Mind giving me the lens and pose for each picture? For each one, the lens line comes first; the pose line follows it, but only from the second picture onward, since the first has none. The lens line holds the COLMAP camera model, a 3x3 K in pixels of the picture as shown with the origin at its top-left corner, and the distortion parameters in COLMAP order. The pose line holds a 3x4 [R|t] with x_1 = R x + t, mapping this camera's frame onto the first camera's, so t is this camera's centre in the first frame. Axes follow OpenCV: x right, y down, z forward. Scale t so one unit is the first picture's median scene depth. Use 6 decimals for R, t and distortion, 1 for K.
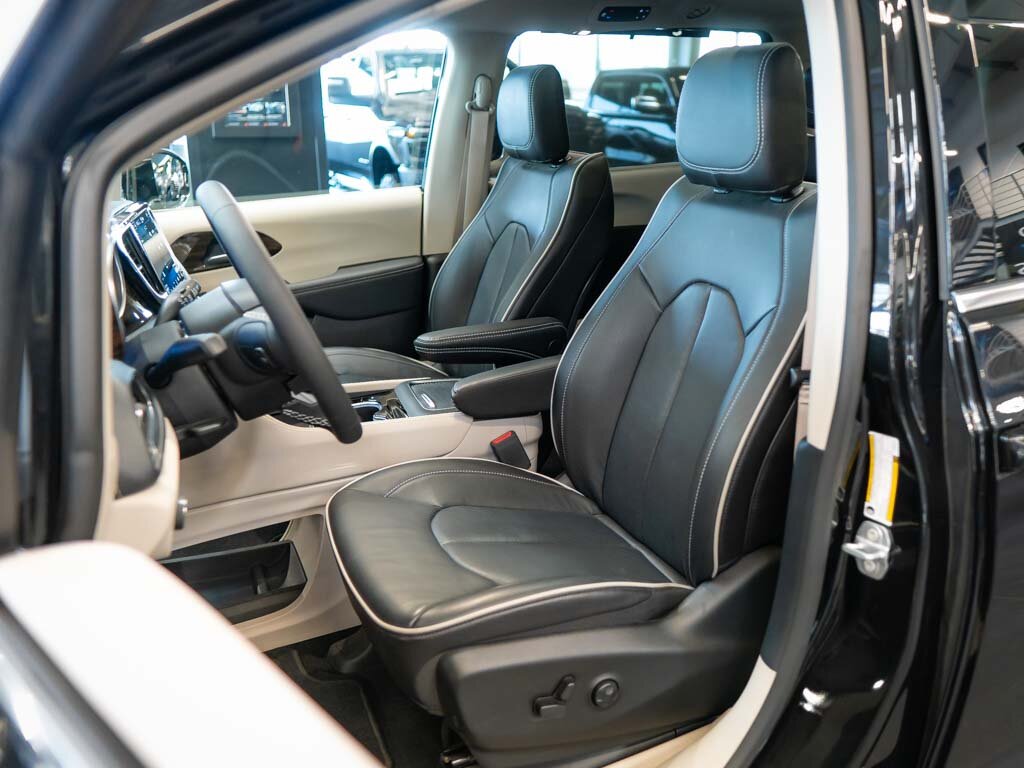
lens RADIAL K [[773.0, 0, 506.9], [0, 773.0, 368.1], [0, 0, 1]] dist [-0.004779, 0.000869]
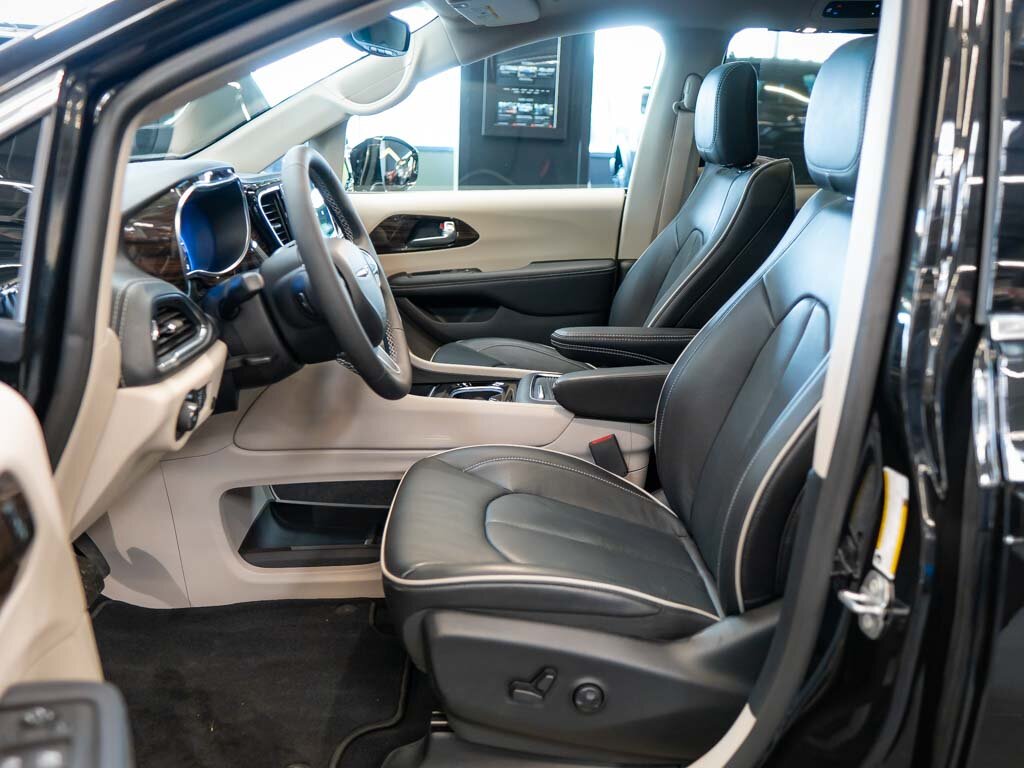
lens RADIAL K [[810.7, 0, 489.8], [0, 810.7, 370.6], [0, 0, 1]] dist [-0.005825, 0.000941]
pose [[0.931169, 0.144544, -0.334710, 0.194568], [-0.151448, 0.988450, 0.005530, 0.020697], [0.331643, 0.045542, 0.942305, -0.007244]]
